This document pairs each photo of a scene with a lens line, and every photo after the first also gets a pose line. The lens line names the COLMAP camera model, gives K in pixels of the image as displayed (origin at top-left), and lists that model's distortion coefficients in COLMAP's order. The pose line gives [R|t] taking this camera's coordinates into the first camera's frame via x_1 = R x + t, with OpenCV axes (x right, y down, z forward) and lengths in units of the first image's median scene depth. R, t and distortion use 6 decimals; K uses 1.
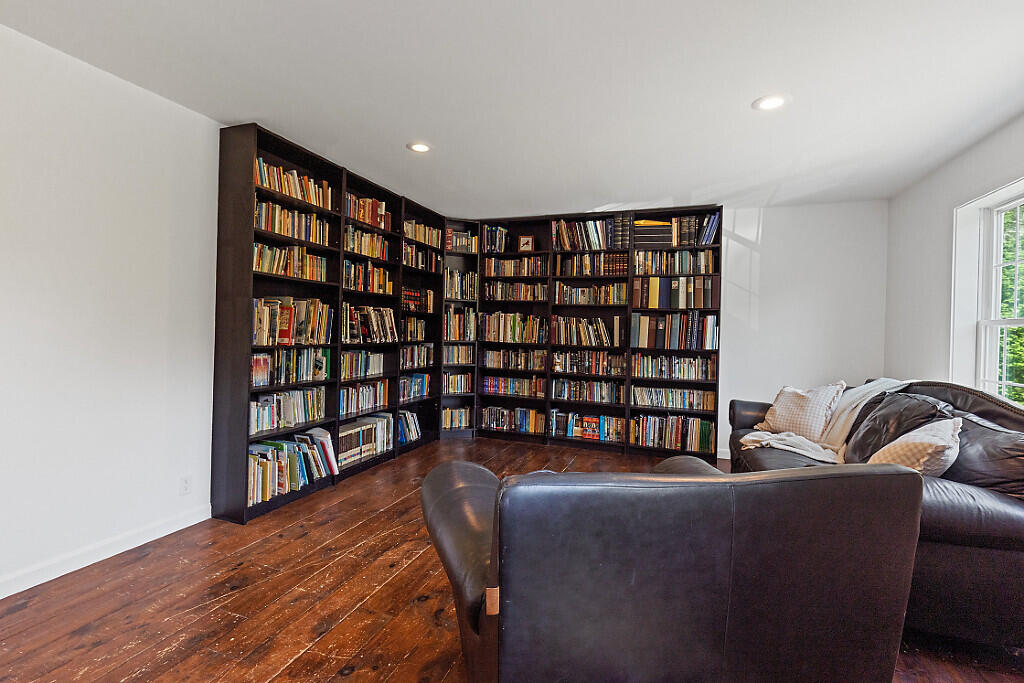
lens RADIAL K [[480.2, 0, 512.6], [0, 480.2, 330.7], [0, 0, 1]] dist [0.000473, -0.000663]
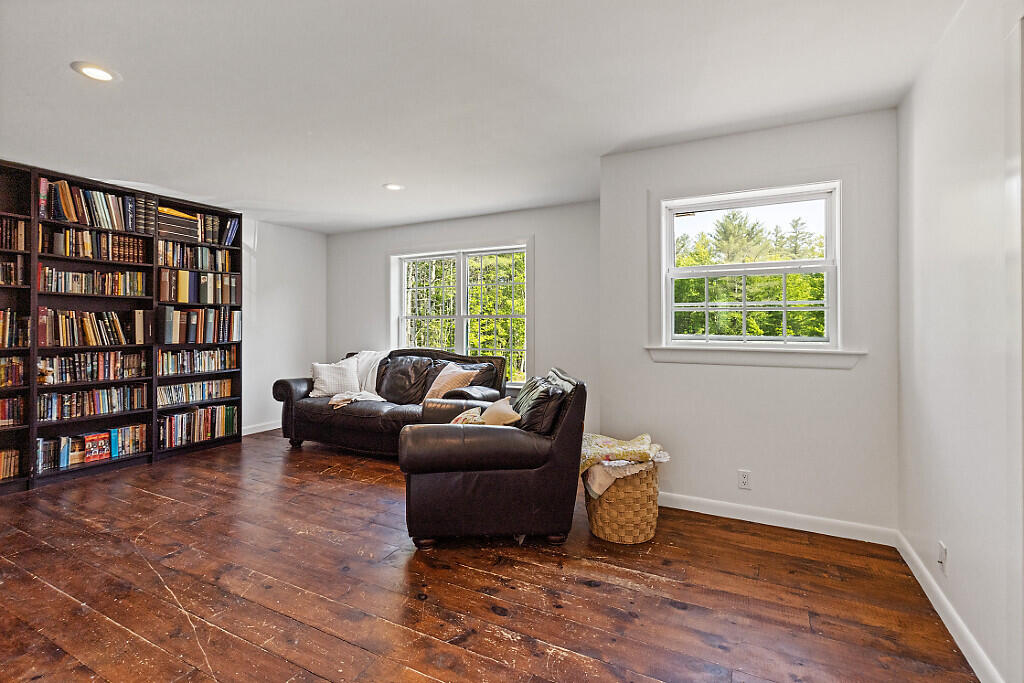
lens RADIAL K [[480.2, 0, 503.1], [0, 480.2, 325.1], [0, 0, 1]] dist [0.000473, -0.000663]
pose [[0.131824, -0.023530, 0.990994, -0.577743], [0.009627, 0.999701, 0.022456, -0.015919], [-0.991226, 0.006581, 0.132011, 0.225568]]
